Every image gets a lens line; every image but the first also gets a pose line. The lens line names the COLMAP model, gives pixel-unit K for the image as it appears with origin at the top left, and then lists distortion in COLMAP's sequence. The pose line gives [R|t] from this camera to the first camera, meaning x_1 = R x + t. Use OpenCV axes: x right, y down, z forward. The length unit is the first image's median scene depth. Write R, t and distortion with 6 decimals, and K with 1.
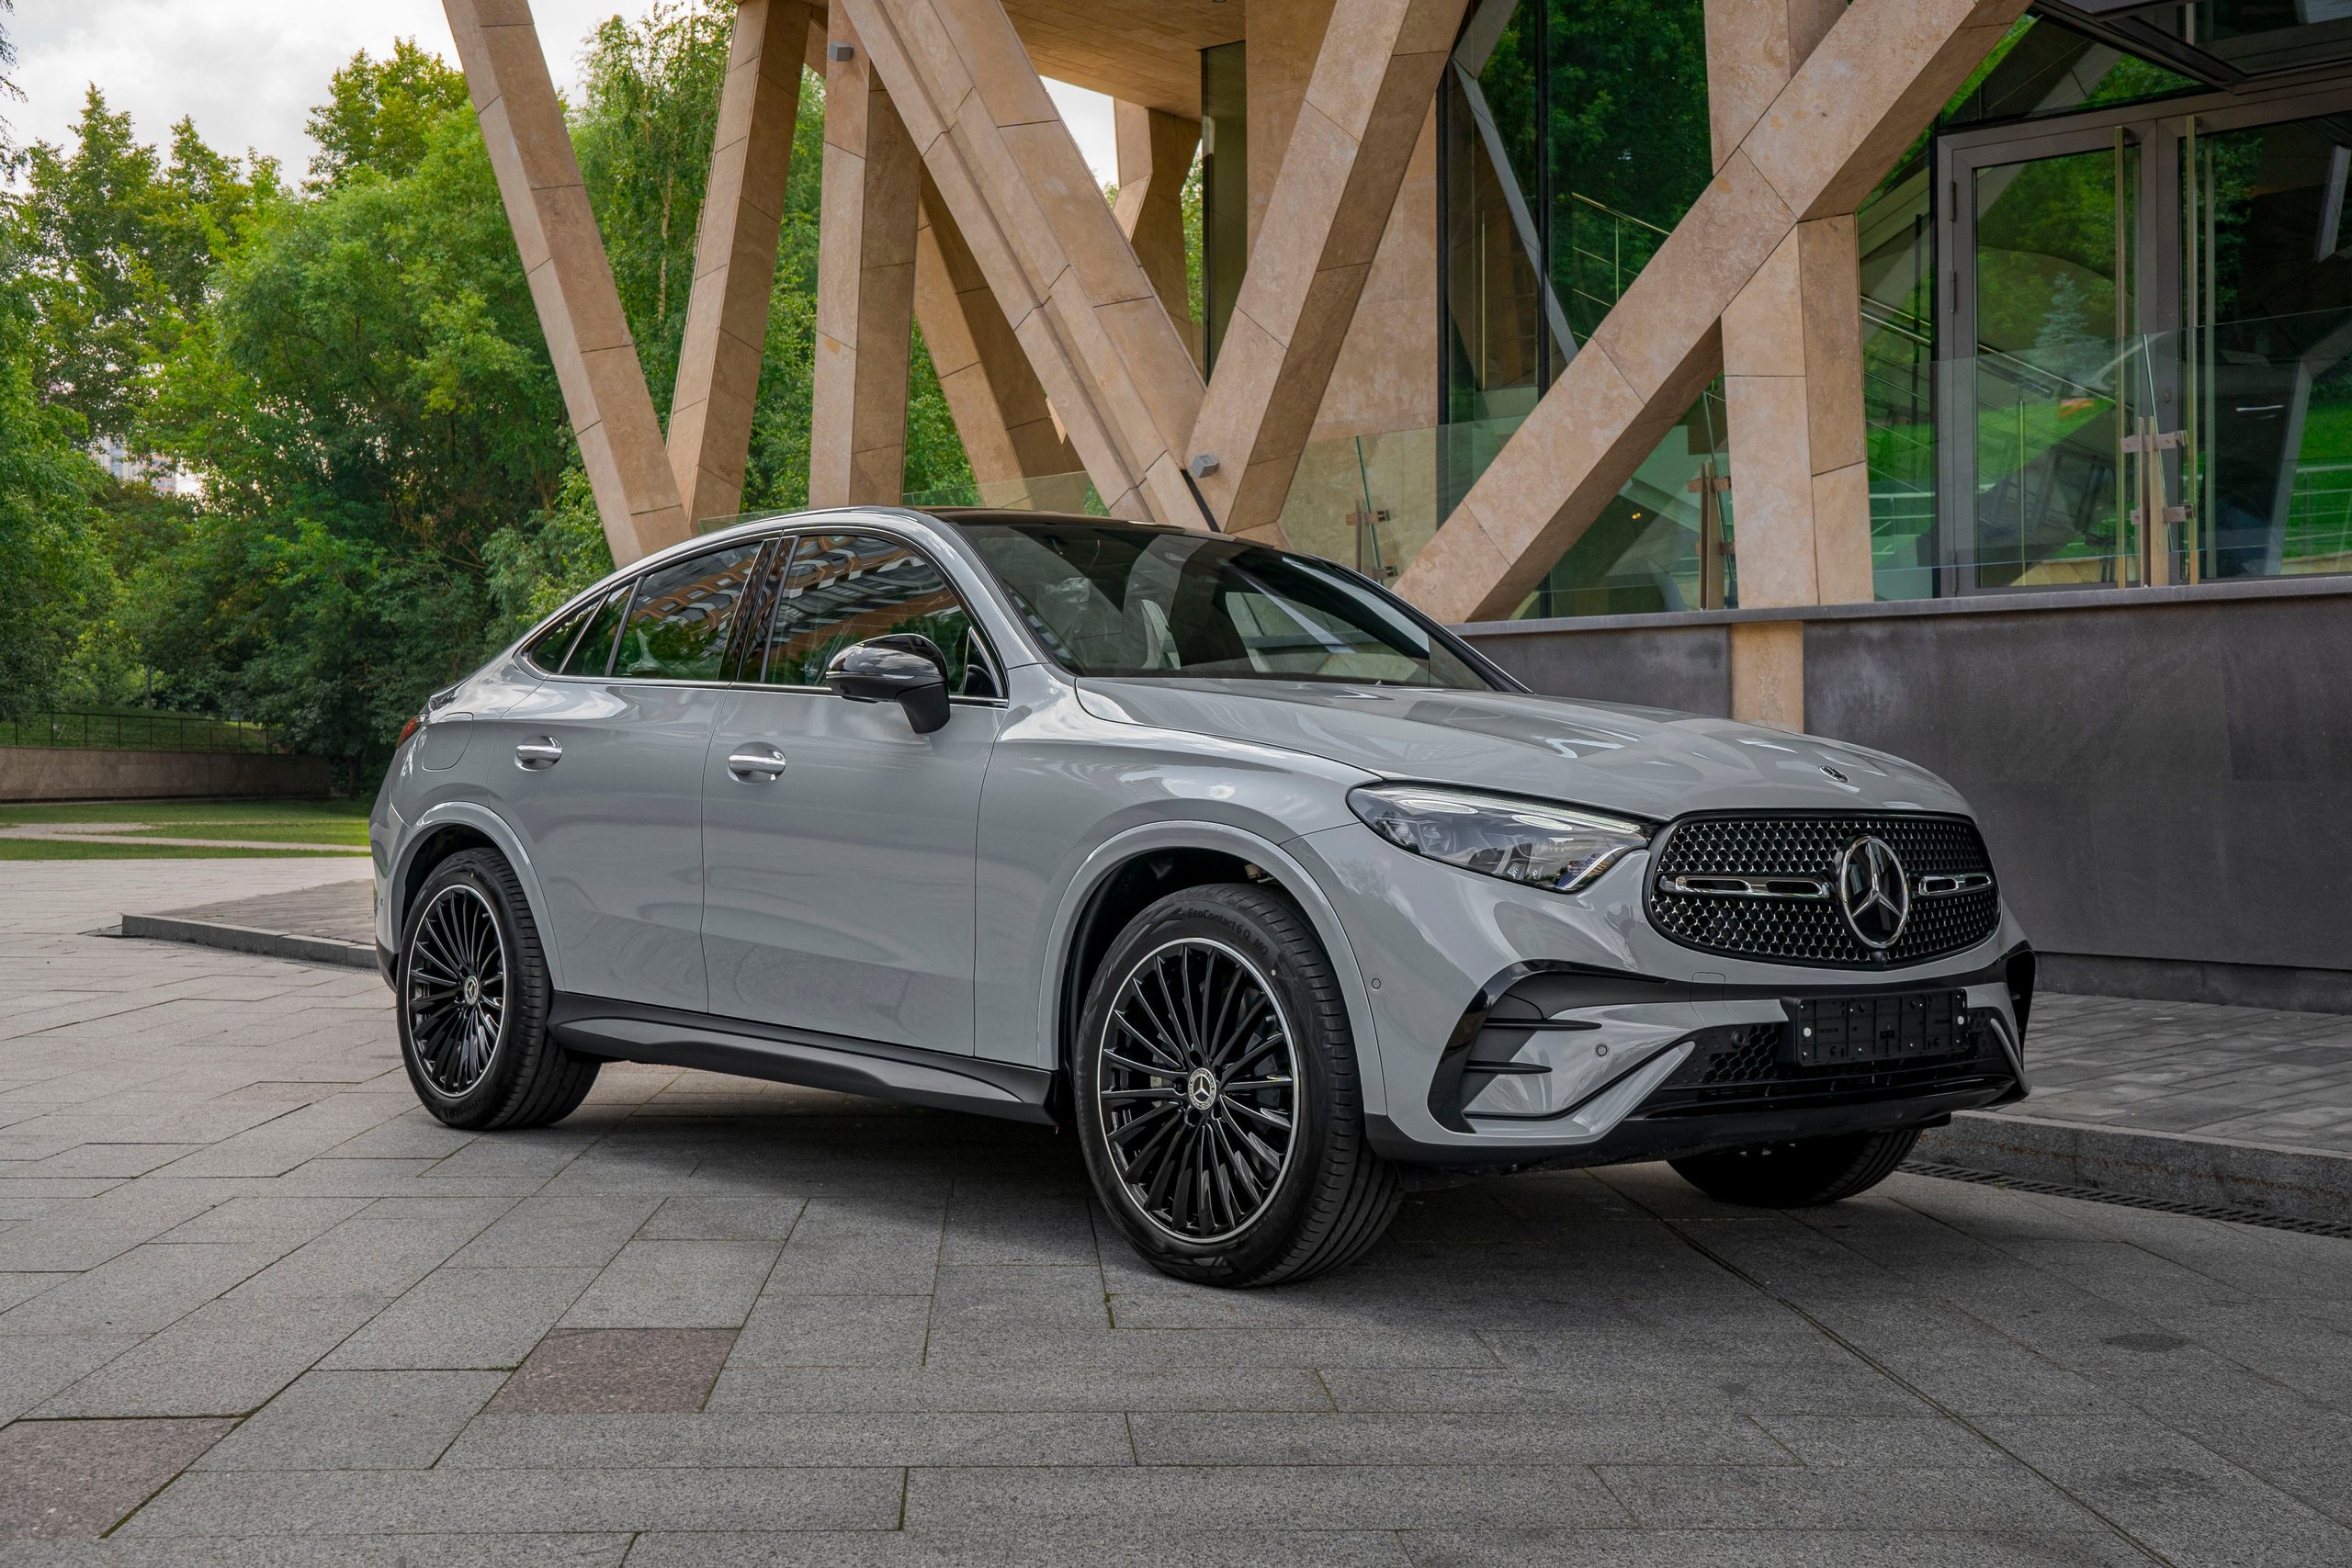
lens RADIAL K [[2692.8, 0, 1276.0], [0, 2692.8, 722.2], [0, 0, 1]] dist [0.013608, 0.059342]
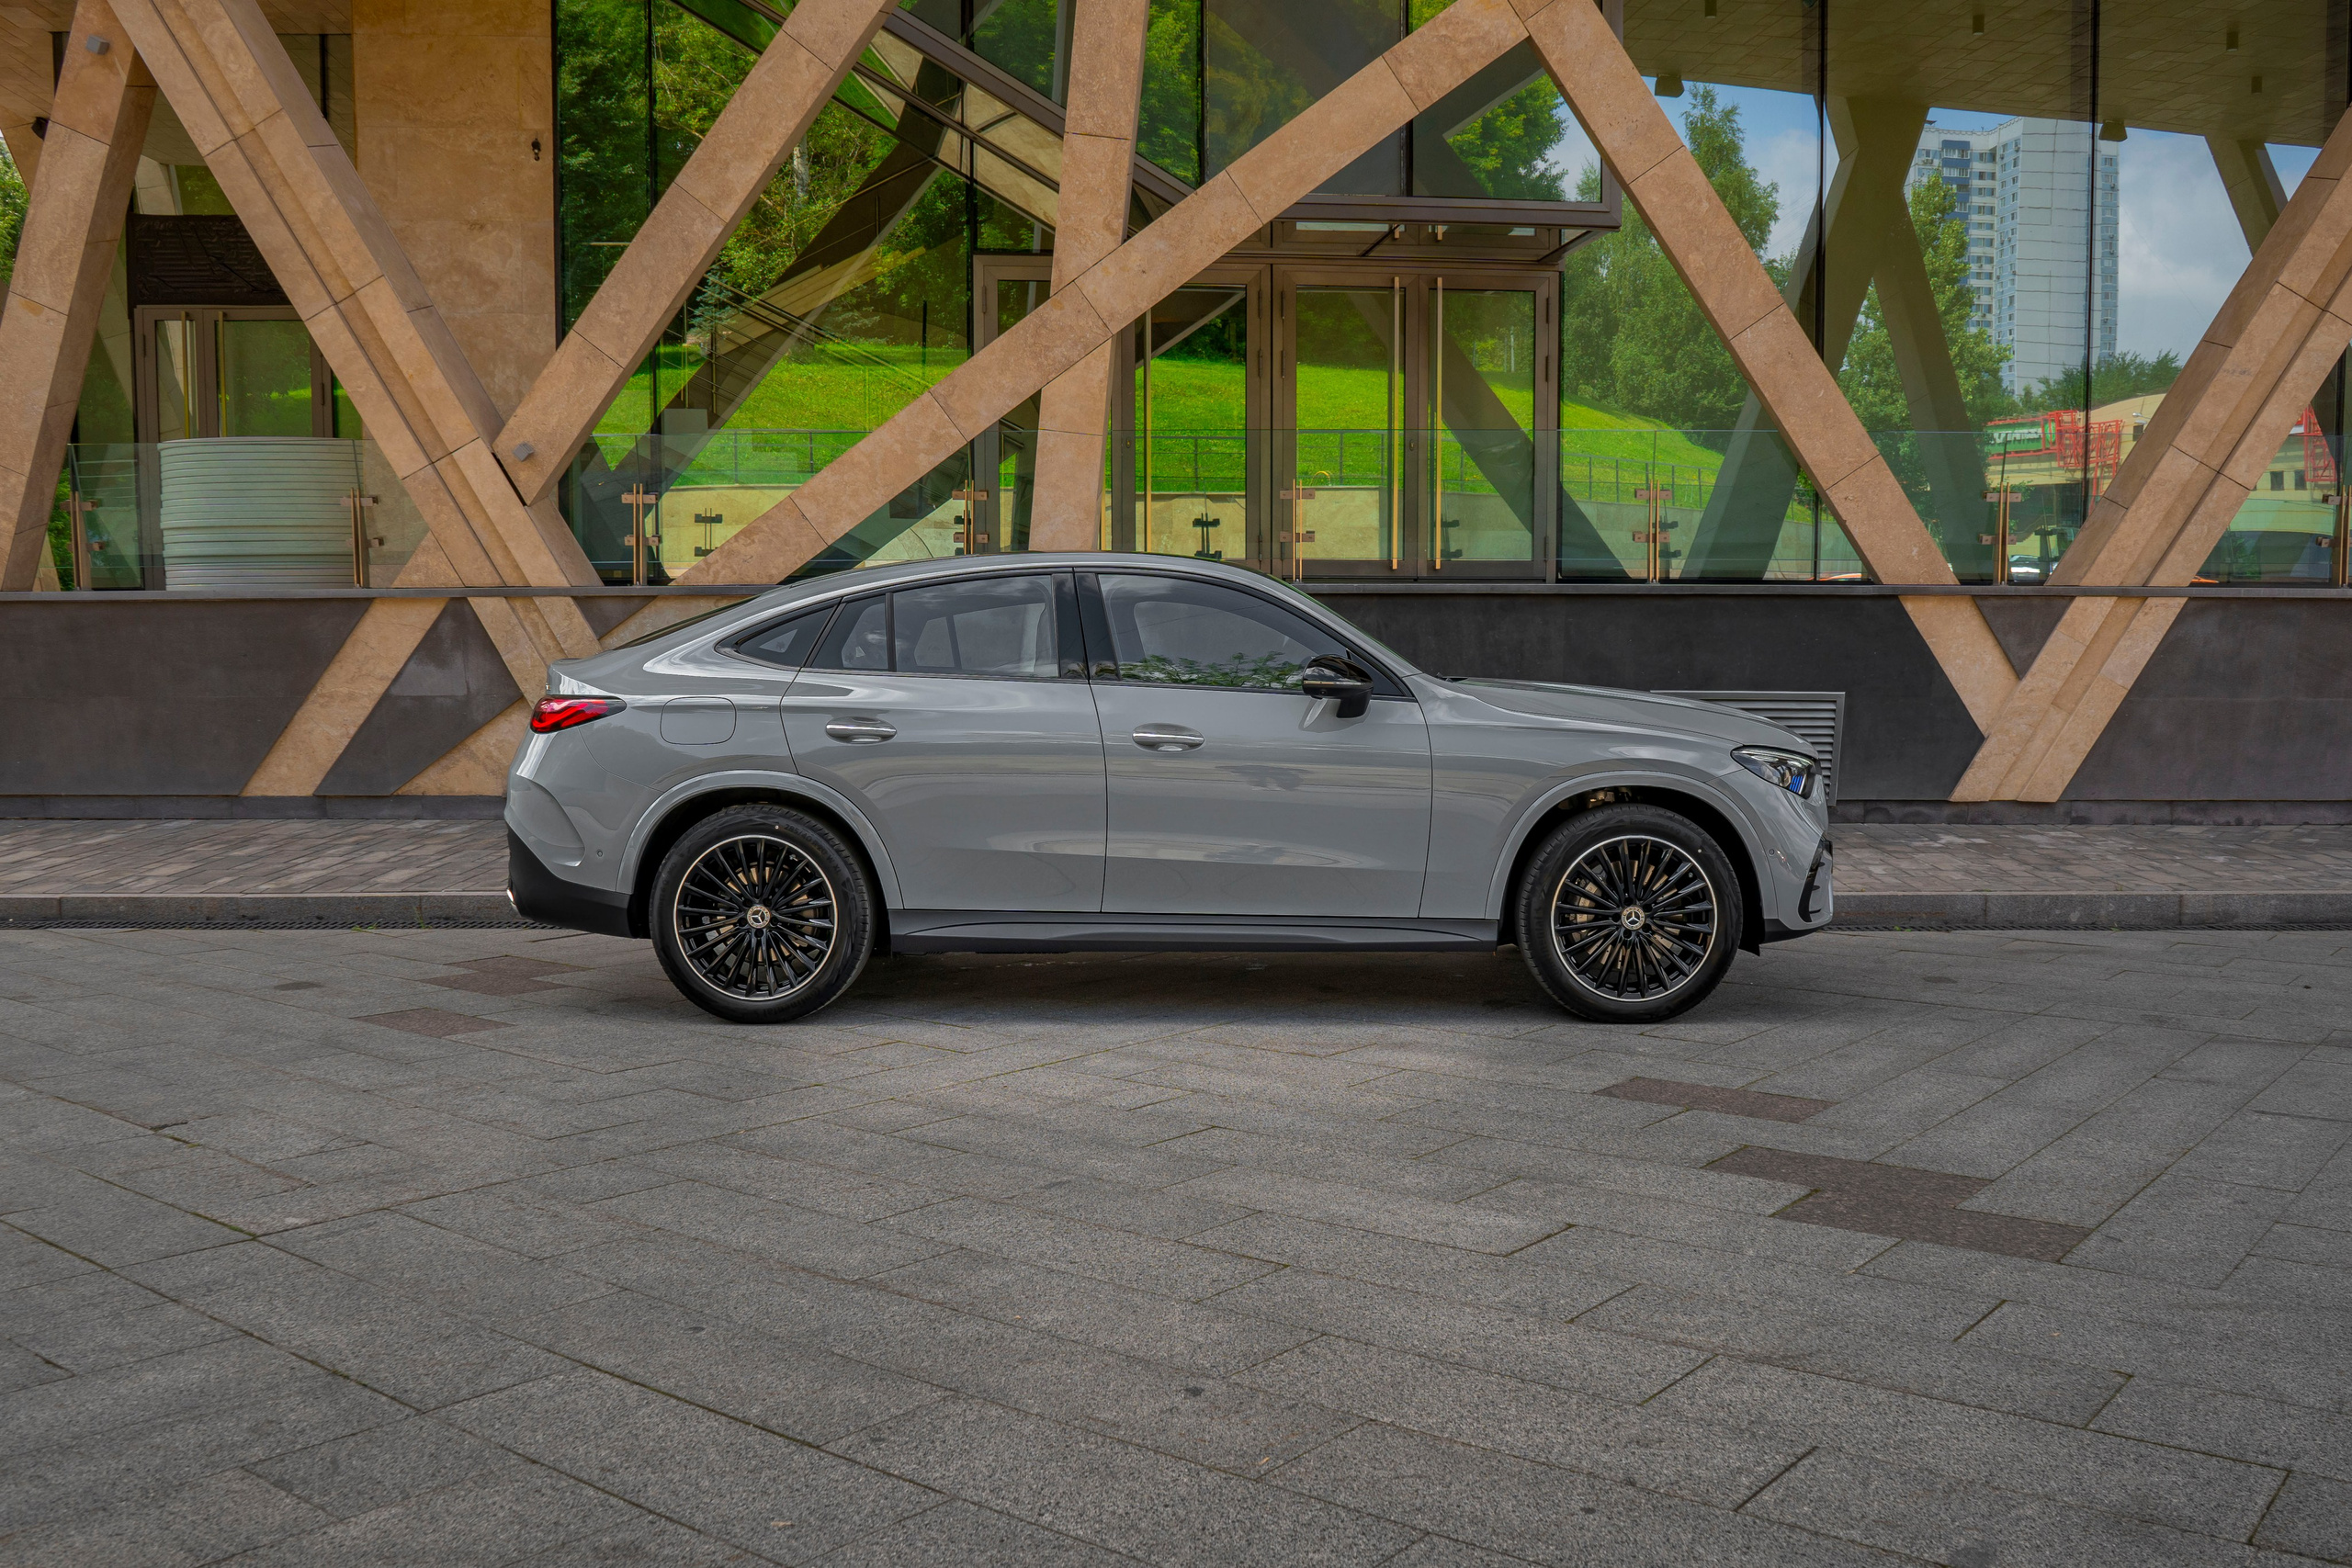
lens RADIAL K [[2037.3, 0, 1227.2], [0, 2037.3, 808.4], [0, 0, 1]] dist [-0.114476, 0.065476]
pose [[0.690337, -0.069128, 0.720177, -0.541826], [-0.009857, 0.994434, 0.104902, -0.035029], [-0.723420, -0.079517, 0.685813, 0.123093]]
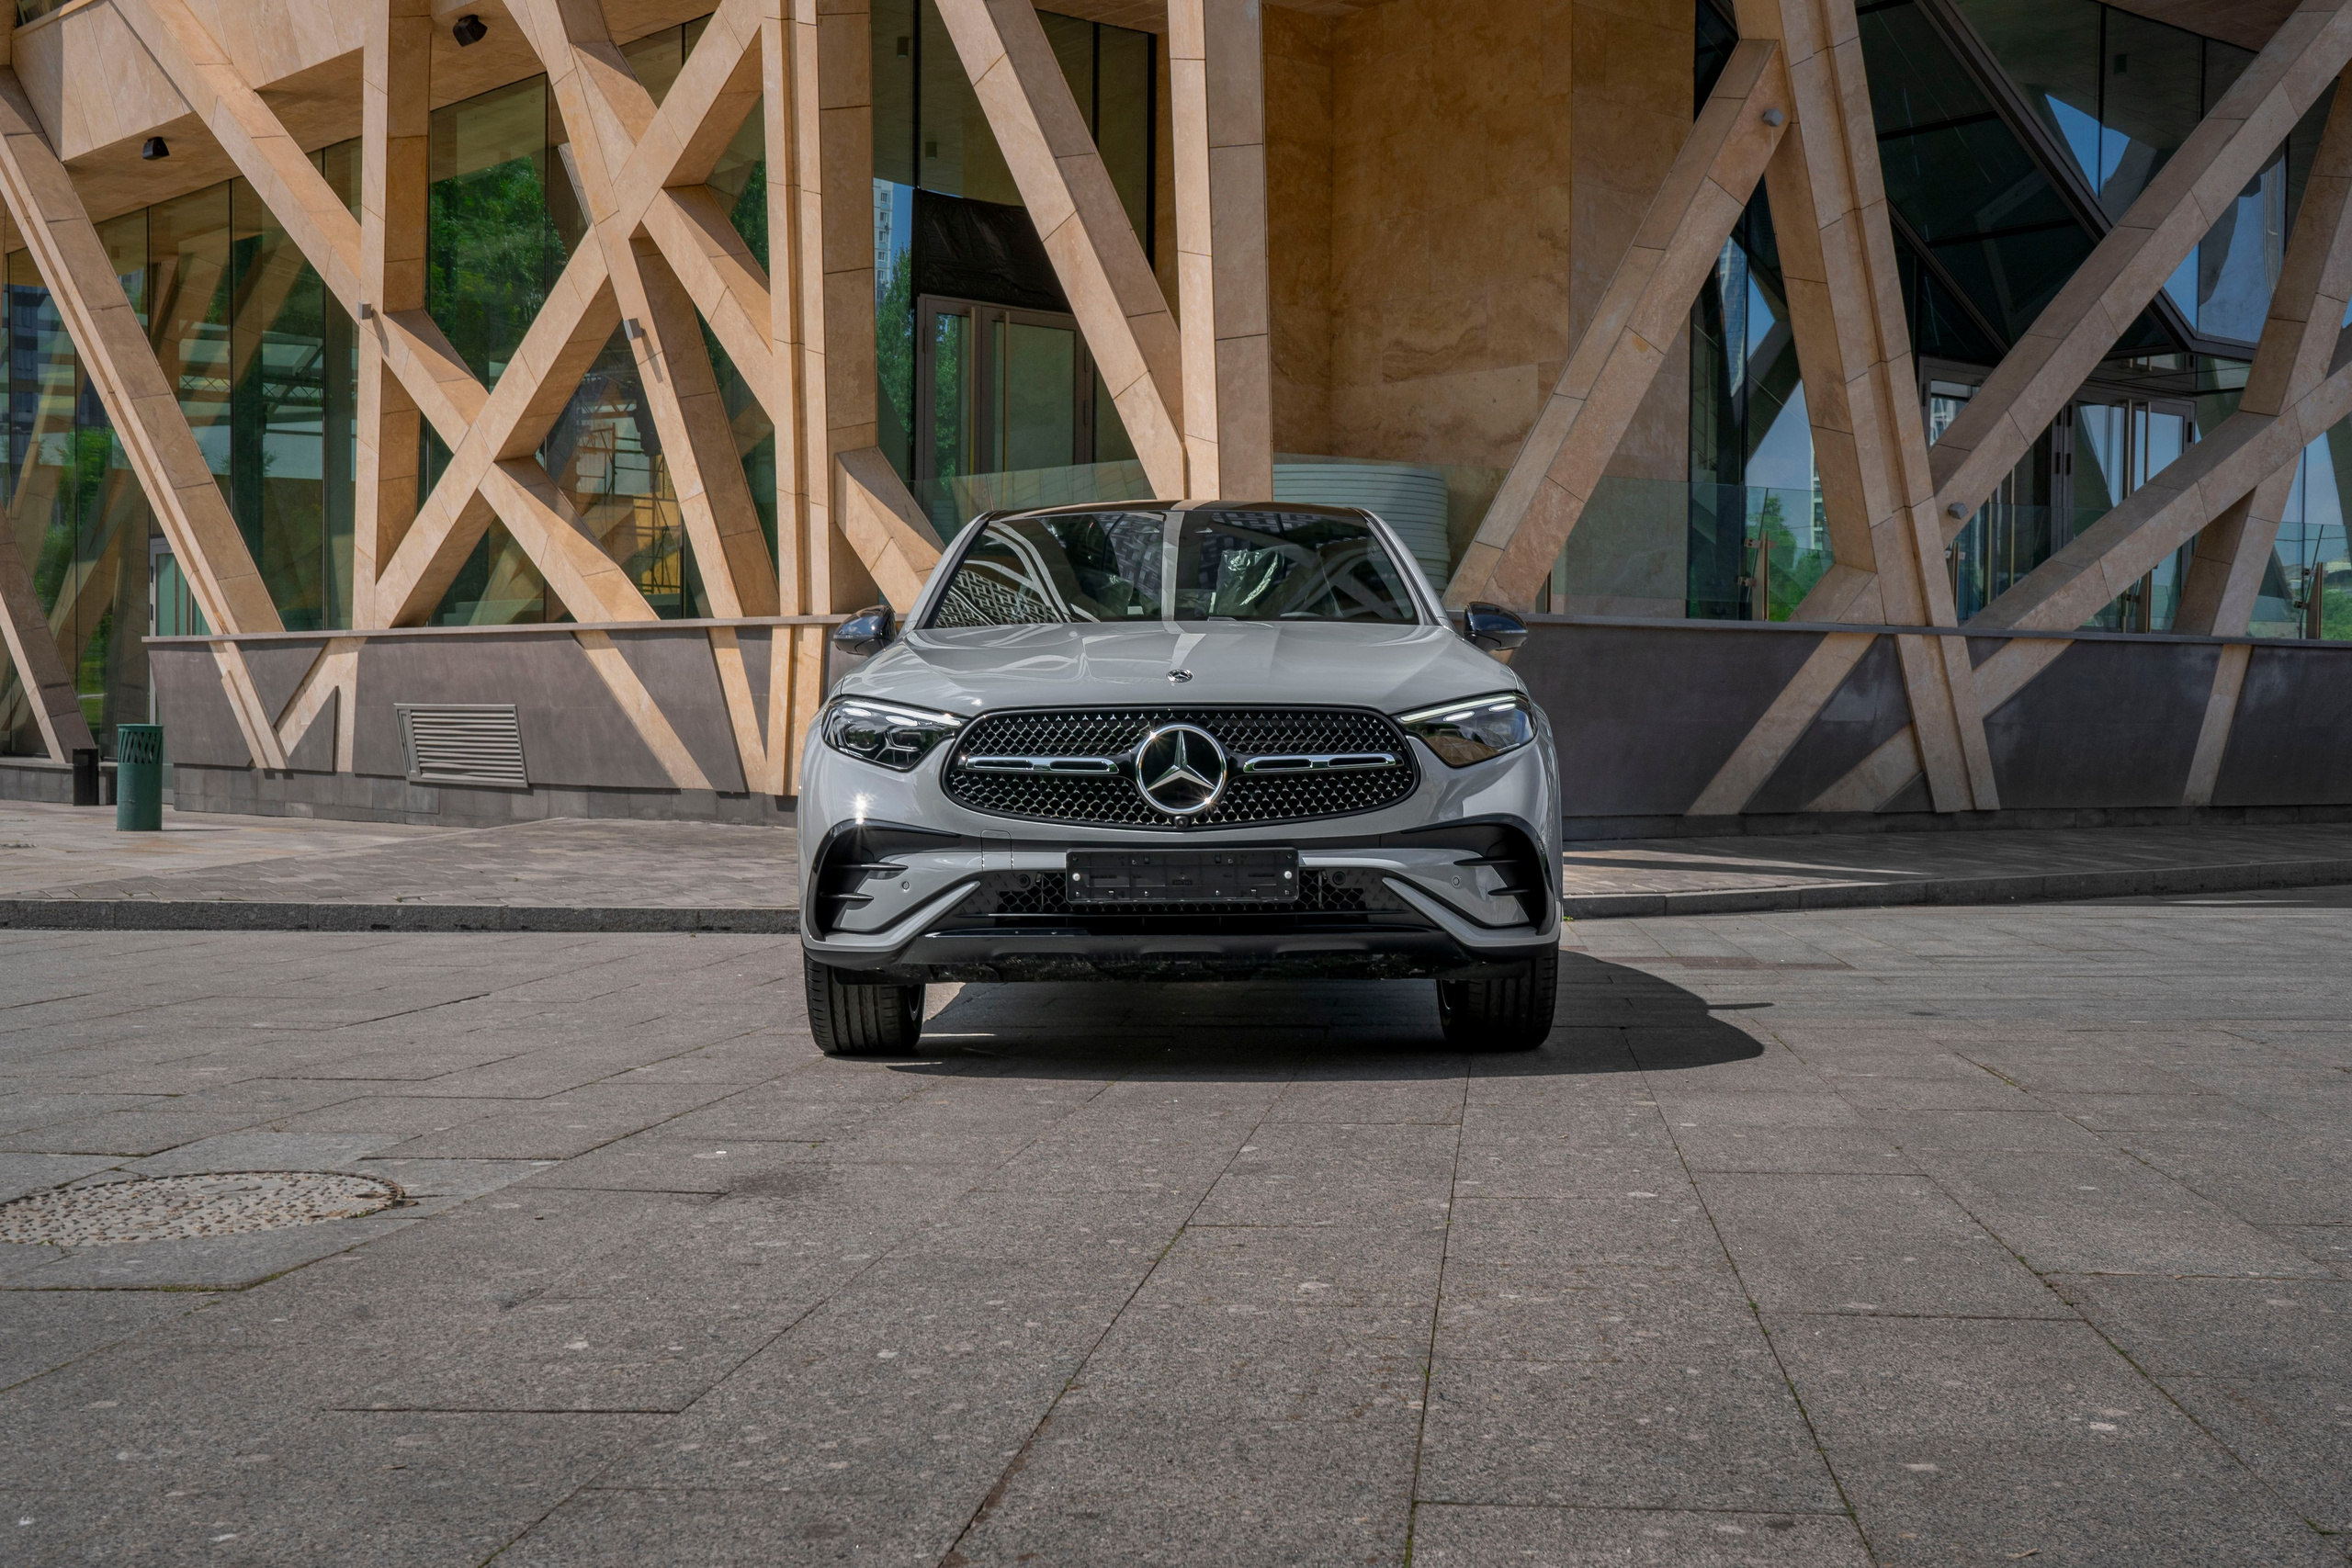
lens RADIAL K [[2556.1, 0, 1215.0], [0, 2556.1, 756.9], [0, 0, 1]] dist [0.024134, 0.040894]
pose [[0.196242, -0.011407, 0.980489, -1.644119], [-0.019631, 0.999686, 0.015559, 0.027305], [-0.980359, -0.022302, 0.195957, 1.253683]]
